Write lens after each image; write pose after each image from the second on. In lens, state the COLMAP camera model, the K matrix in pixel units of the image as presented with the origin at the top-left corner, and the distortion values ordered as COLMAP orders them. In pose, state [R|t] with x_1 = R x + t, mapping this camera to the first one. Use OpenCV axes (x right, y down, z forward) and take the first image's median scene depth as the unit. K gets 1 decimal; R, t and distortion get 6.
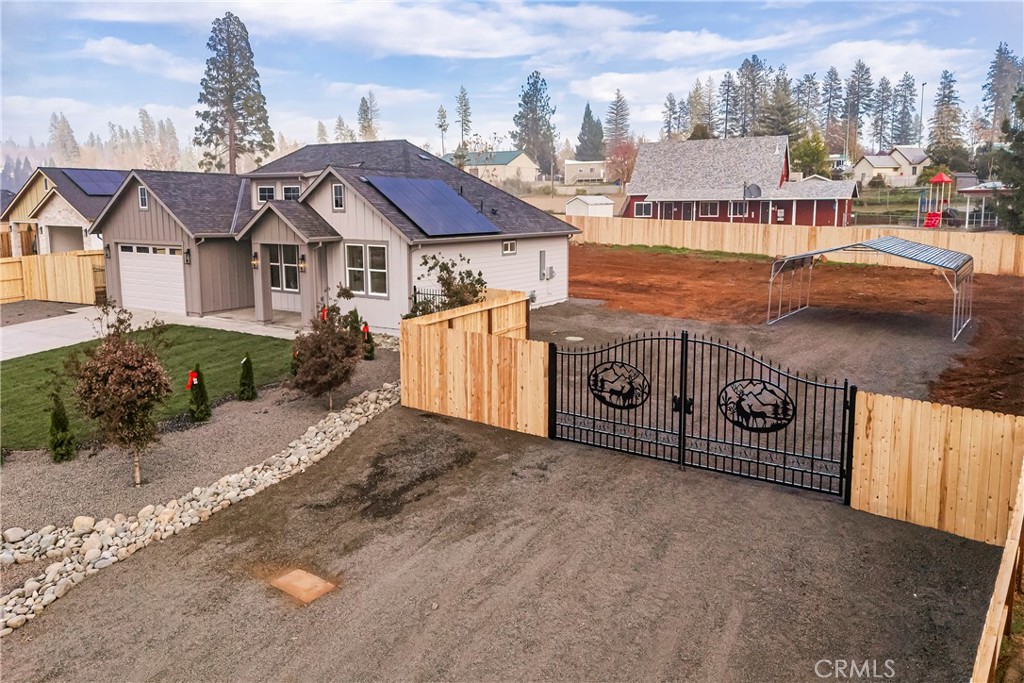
lens RADIAL K [[753.2, 0, 502.7], [0, 753.2, 323.2], [0, 0, 1]] dist [0.088954, -0.080362]
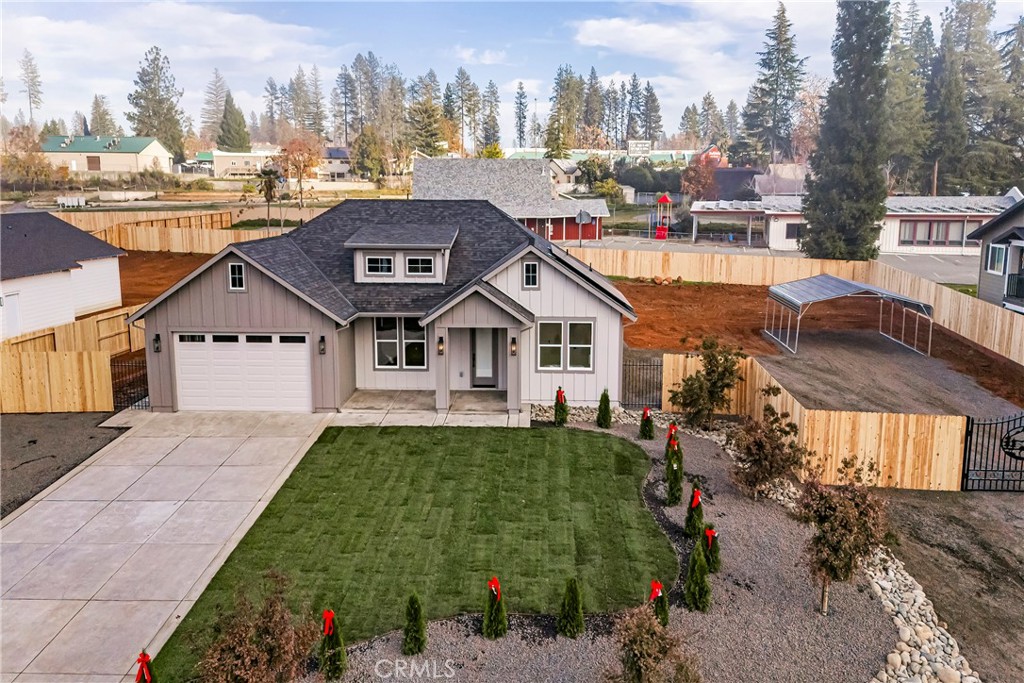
lens RADIAL K [[751.3, 0, 499.8], [0, 751.3, 328.5], [0, 0, 1]] dist [0.088260, -0.076170]
pose [[0.855191, -0.092197, 0.510047, -0.601191], [0.076711, 0.995729, 0.051370, -0.119387], [-0.512605, -0.004805, 0.858611, 0.140537]]
